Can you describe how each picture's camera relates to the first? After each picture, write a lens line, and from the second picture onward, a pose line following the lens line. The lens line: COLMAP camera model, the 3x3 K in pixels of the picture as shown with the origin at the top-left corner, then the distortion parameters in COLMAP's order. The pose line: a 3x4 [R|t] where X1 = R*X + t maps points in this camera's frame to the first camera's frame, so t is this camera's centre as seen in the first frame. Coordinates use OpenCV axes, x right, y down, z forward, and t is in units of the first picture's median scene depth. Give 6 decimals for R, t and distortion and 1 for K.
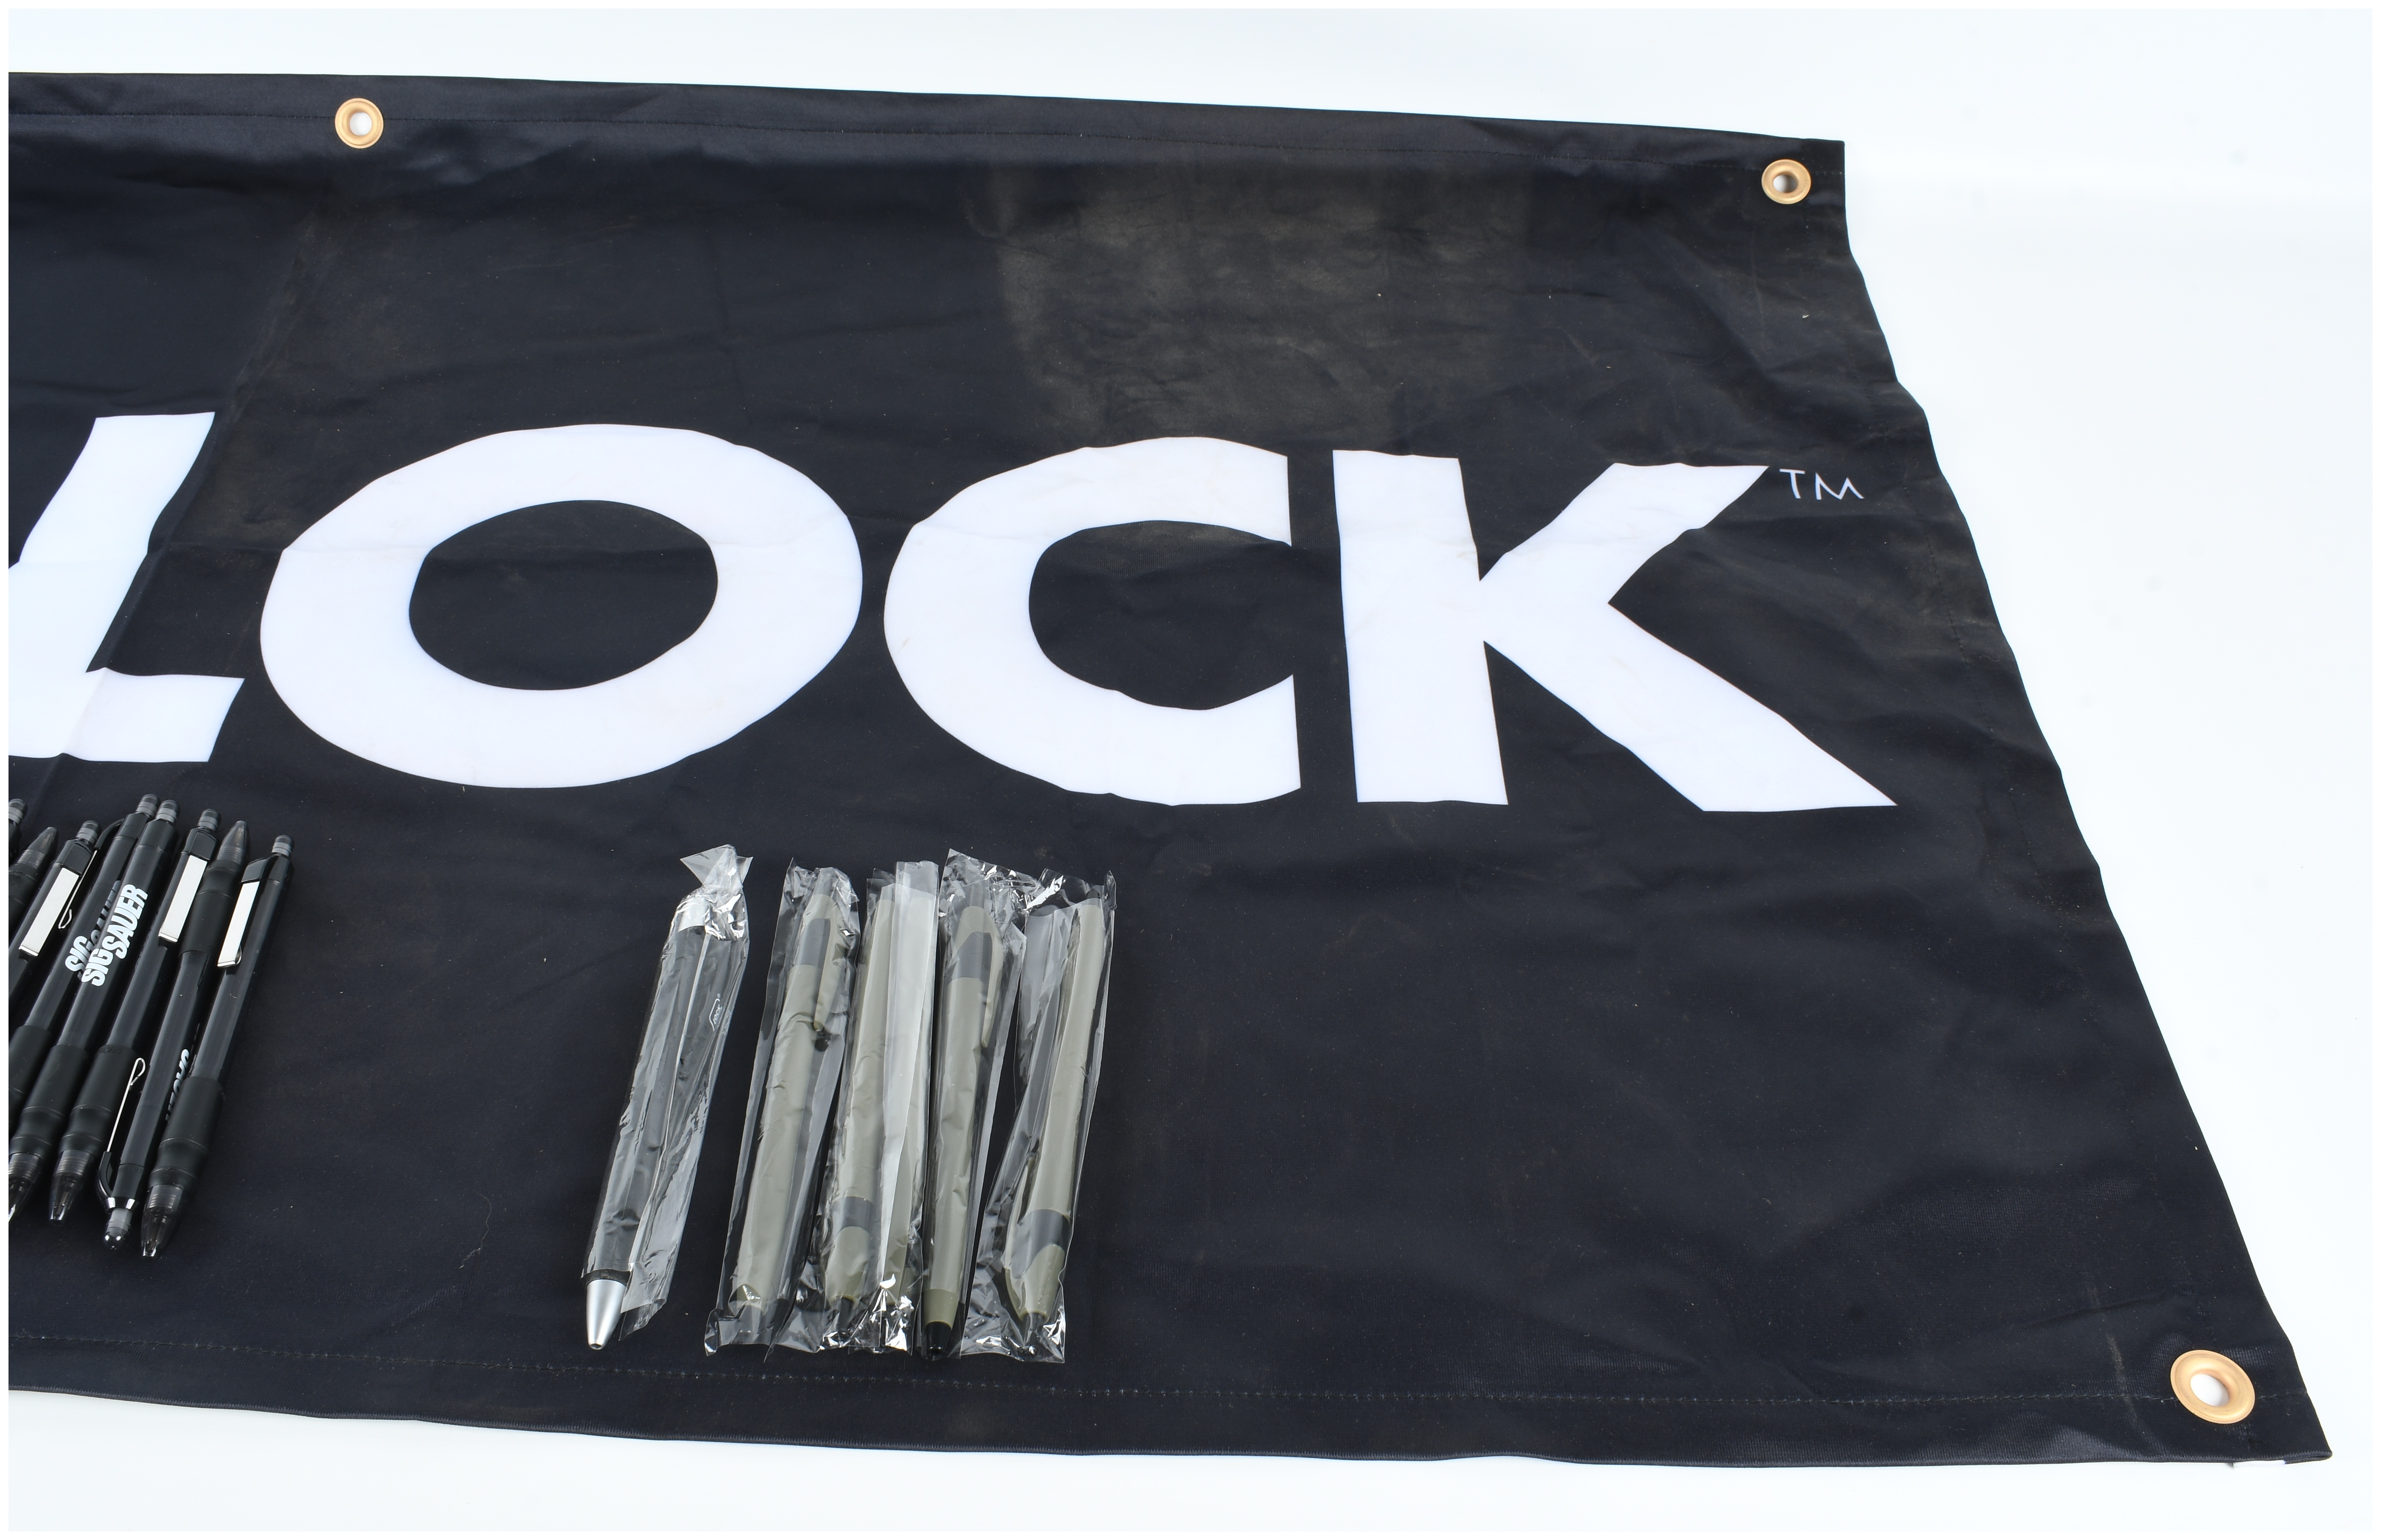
lens RADIAL K [[2235.9, 0, 1231.4], [0, 2235.9, 842.8], [0, 0, 1]] dist [-0.095276, 0.000000]
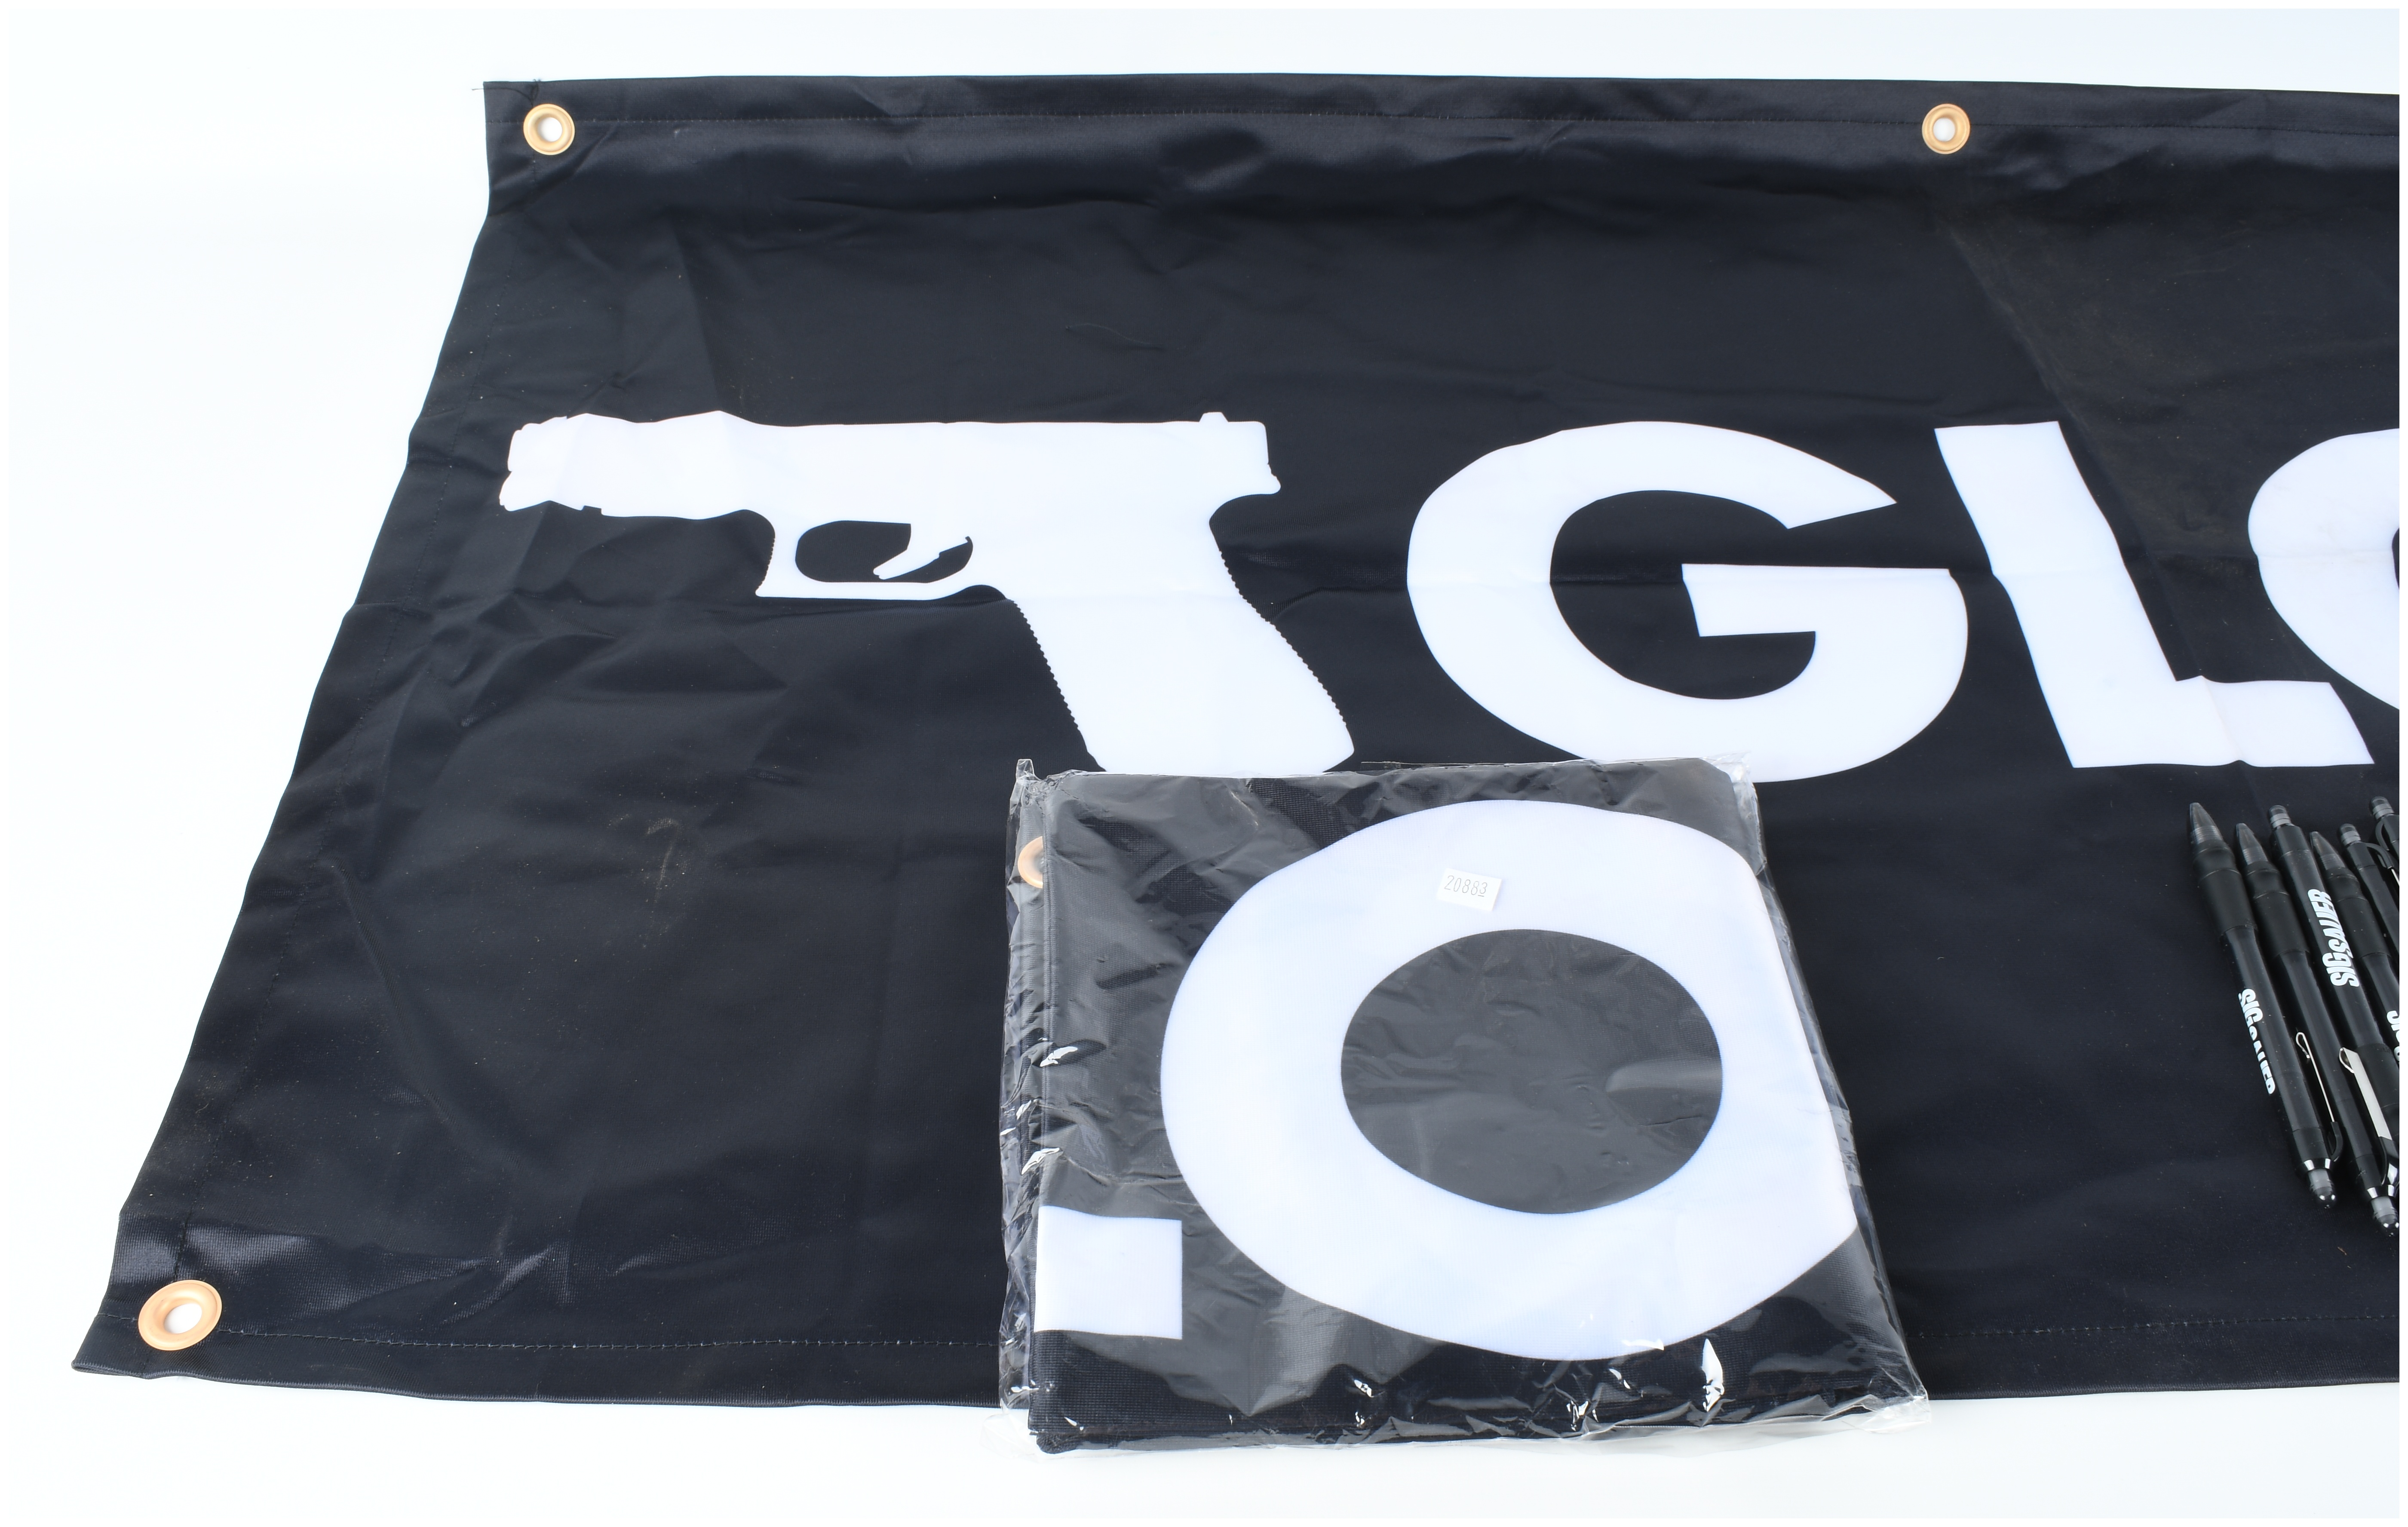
lens RADIAL K [[2366.4, 0, 1137.6], [0, 2366.4, 803.5], [0, 0, 1]] dist [-0.096615, 0.000000]
pose [[0.999032, -0.038276, -0.021685, -1.078318], [0.037915, 0.999139, -0.016834, -0.023123], [0.022311, 0.015995, 0.999623, -0.099542]]
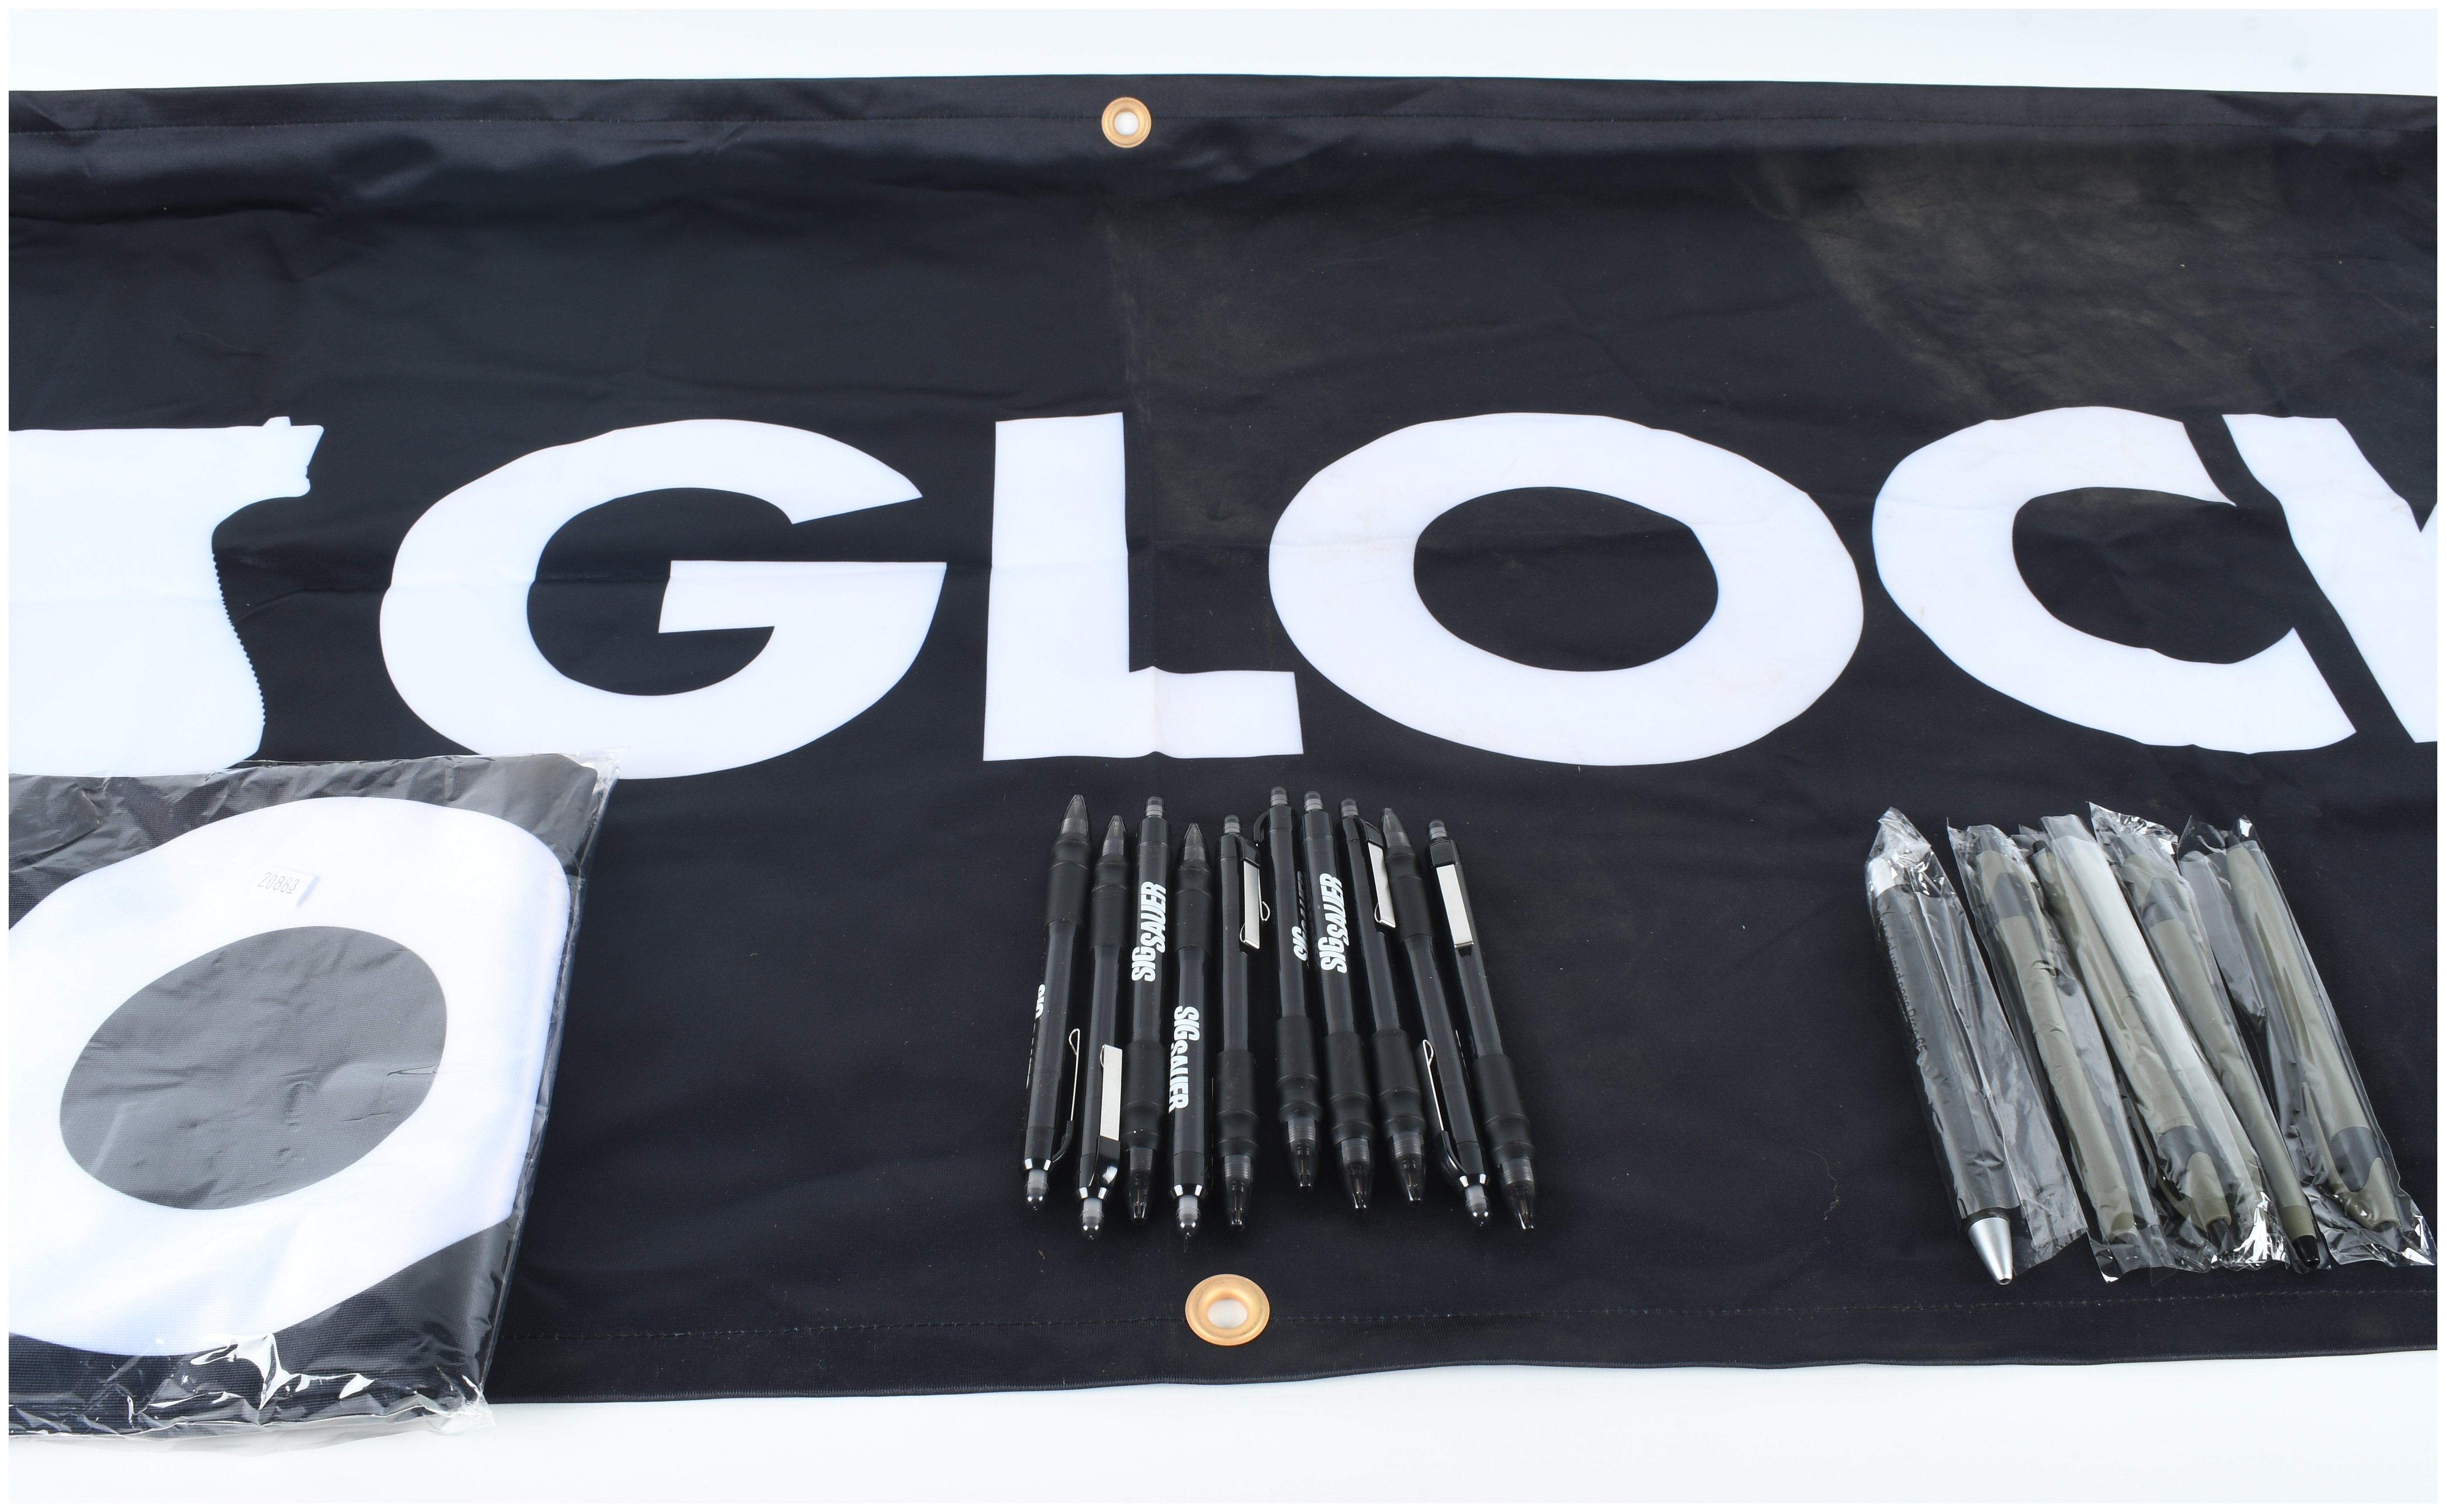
lens RADIAL K [[2340.4, 0, 1216.9], [0, 2340.4, 773.7], [0, 0, 1]] dist [-0.085534, 0.000000]
pose [[0.998870, -0.046139, 0.011443, -0.546070], [0.046495, 0.998368, -0.033144, 0.006445], [-0.009895, 0.033639, 0.999385, -0.077259]]
